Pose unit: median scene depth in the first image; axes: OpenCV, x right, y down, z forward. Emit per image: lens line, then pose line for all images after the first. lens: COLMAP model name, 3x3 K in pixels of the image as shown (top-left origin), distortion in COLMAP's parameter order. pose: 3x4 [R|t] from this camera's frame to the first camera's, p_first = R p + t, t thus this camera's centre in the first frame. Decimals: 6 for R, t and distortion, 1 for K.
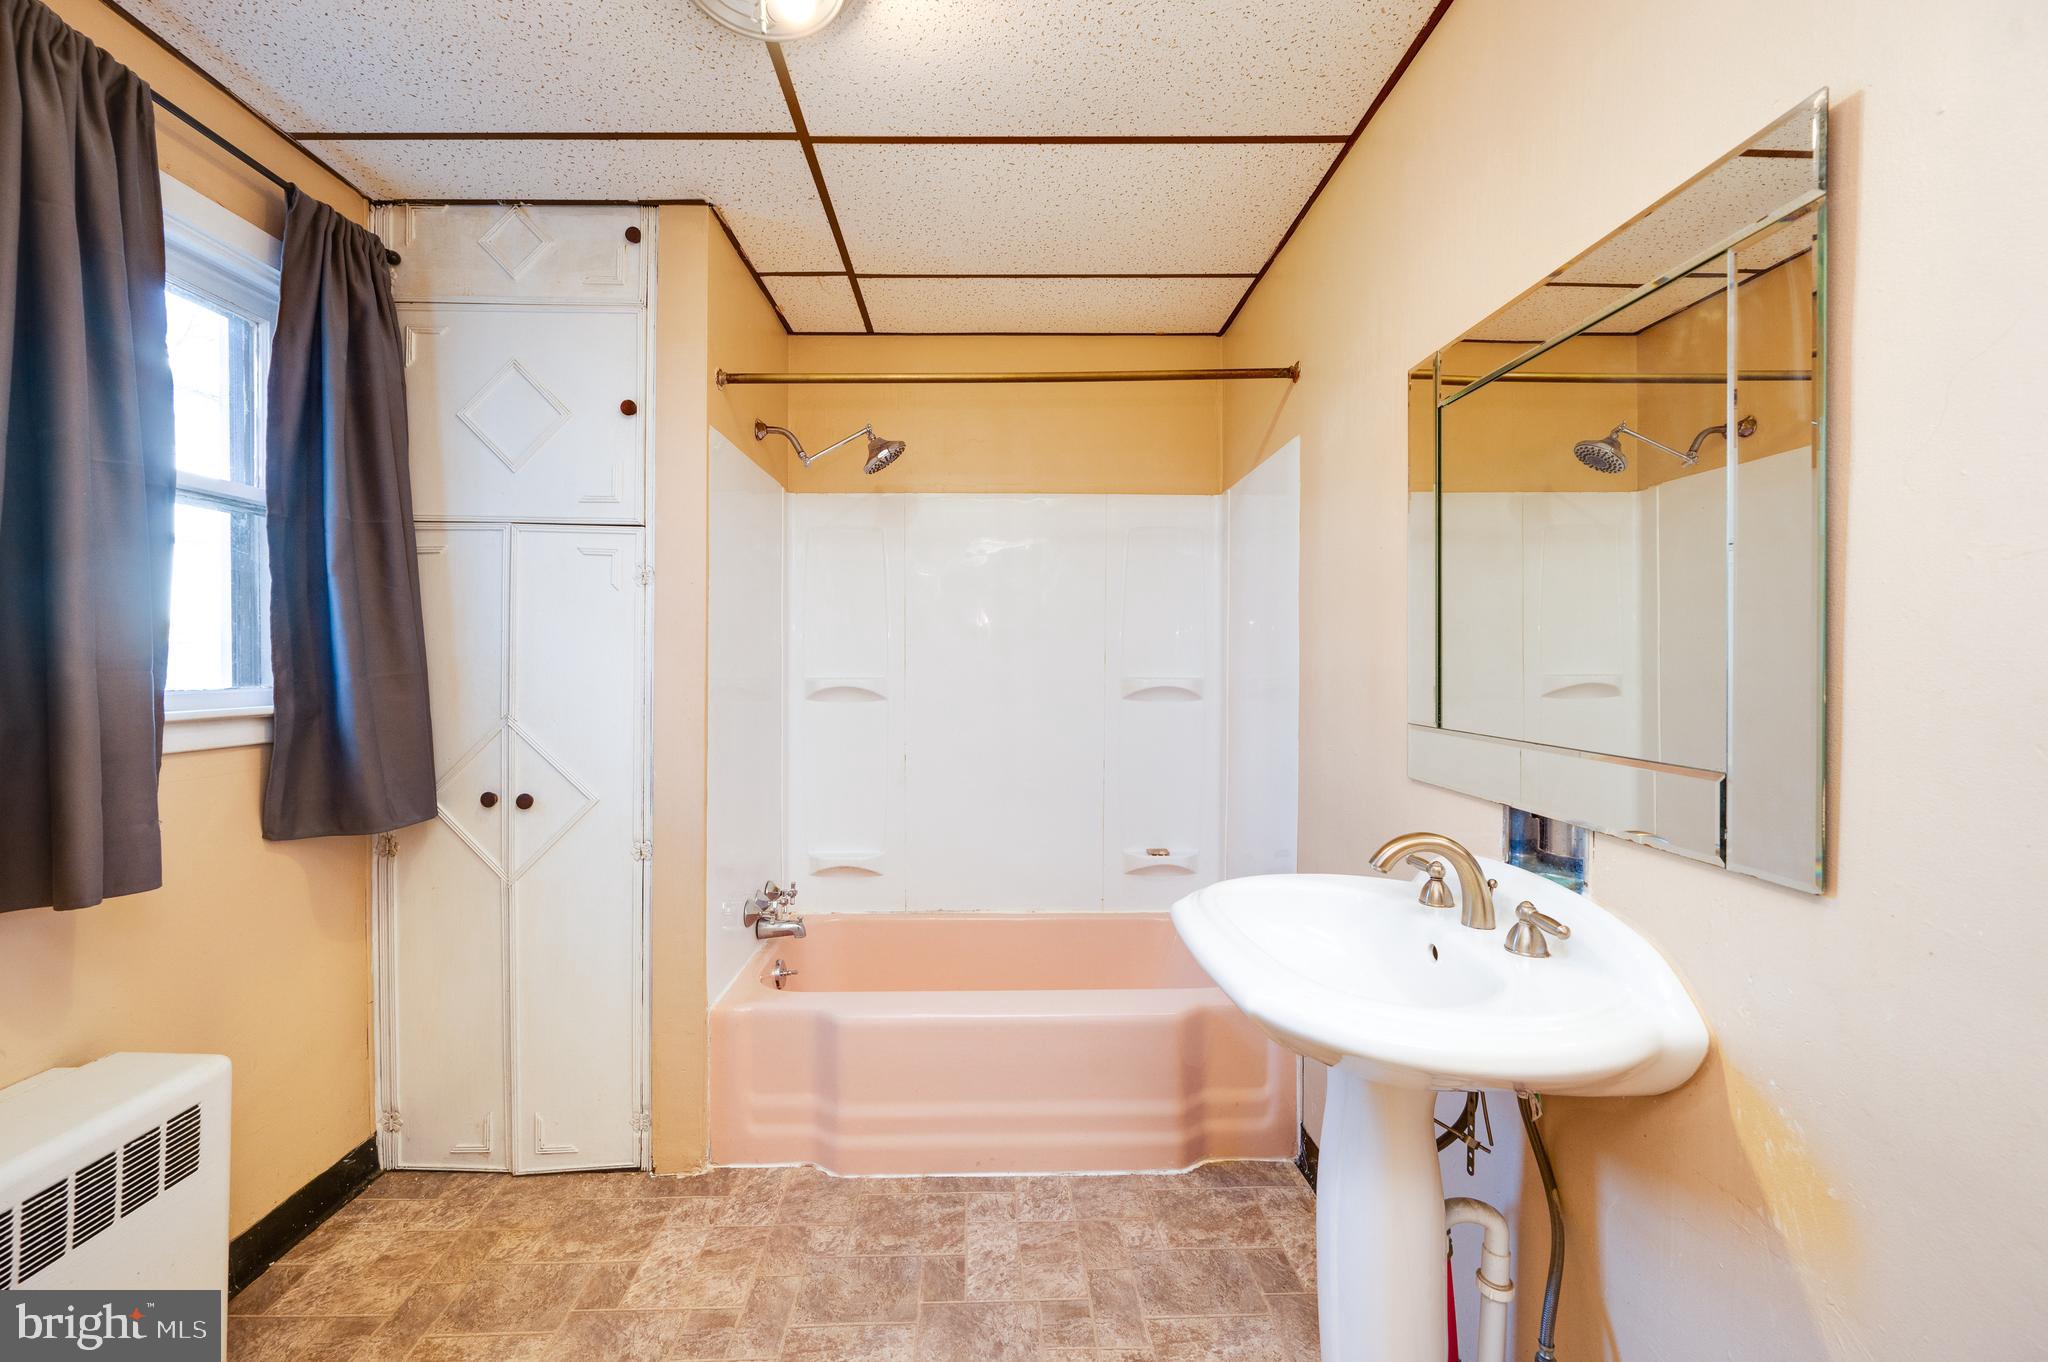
lens RADIAL K [[809.4, 0, 1023.9], [0, 809.4, 674.7], [0, 0, 1]] dist [-0.006074, 0.004789]
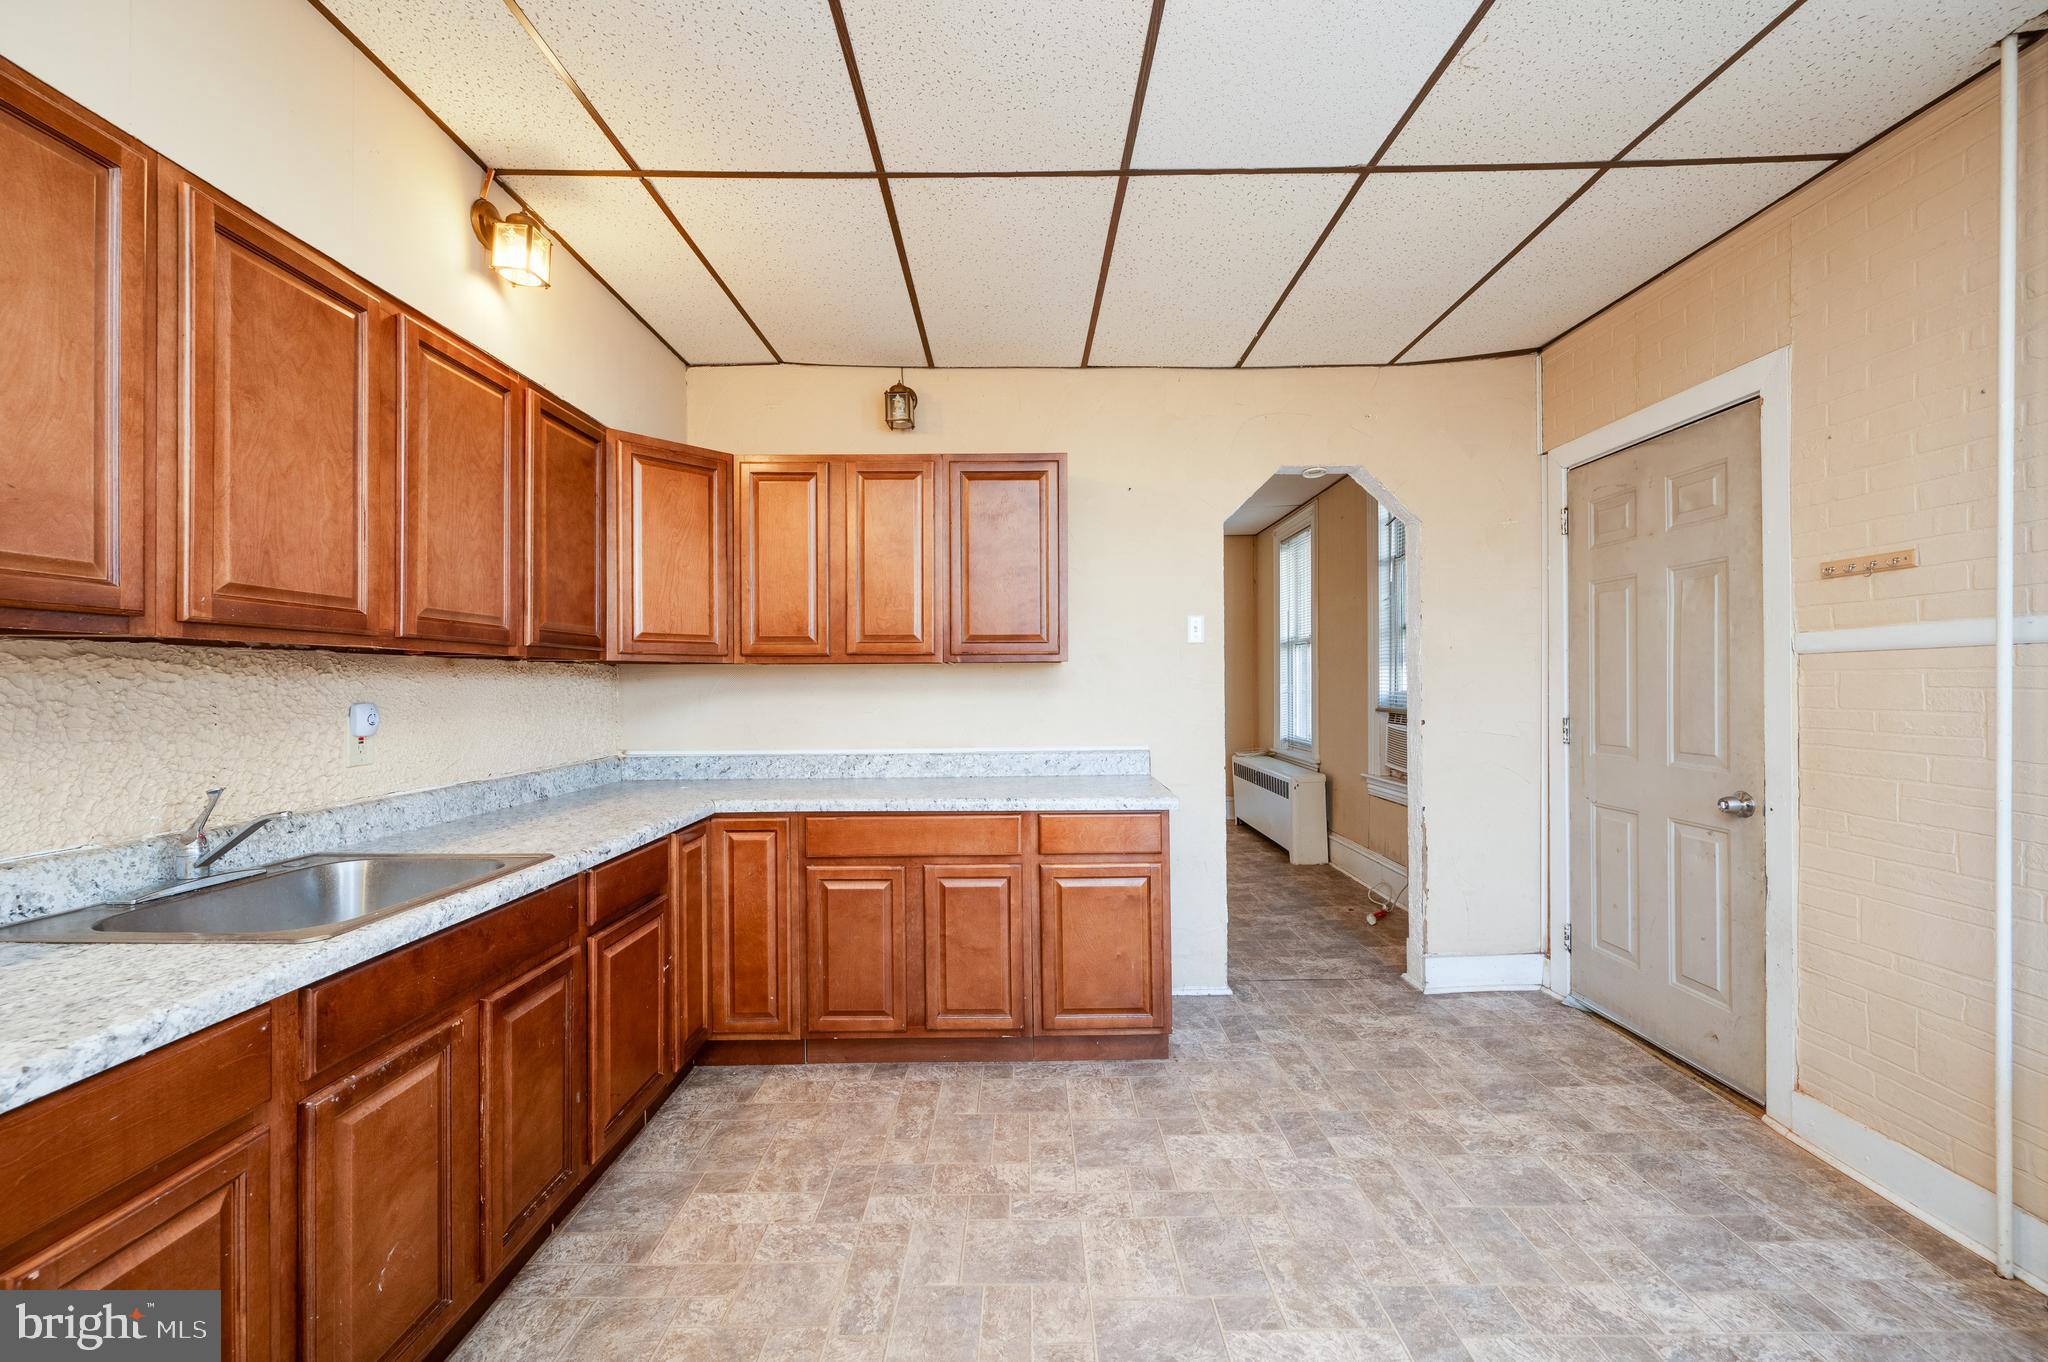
lens RADIAL K [[809.4, 0, 1014.5], [0, 809.4, 681.8], [0, 0, 1]] dist [-0.006074, 0.004789]
pose [[-0.050337, -0.003577, -0.998726, 0.622608], [-0.006022, 0.999976, -0.003278, 0.014702], [0.998714, 0.005849, -0.050358, 0.035367]]
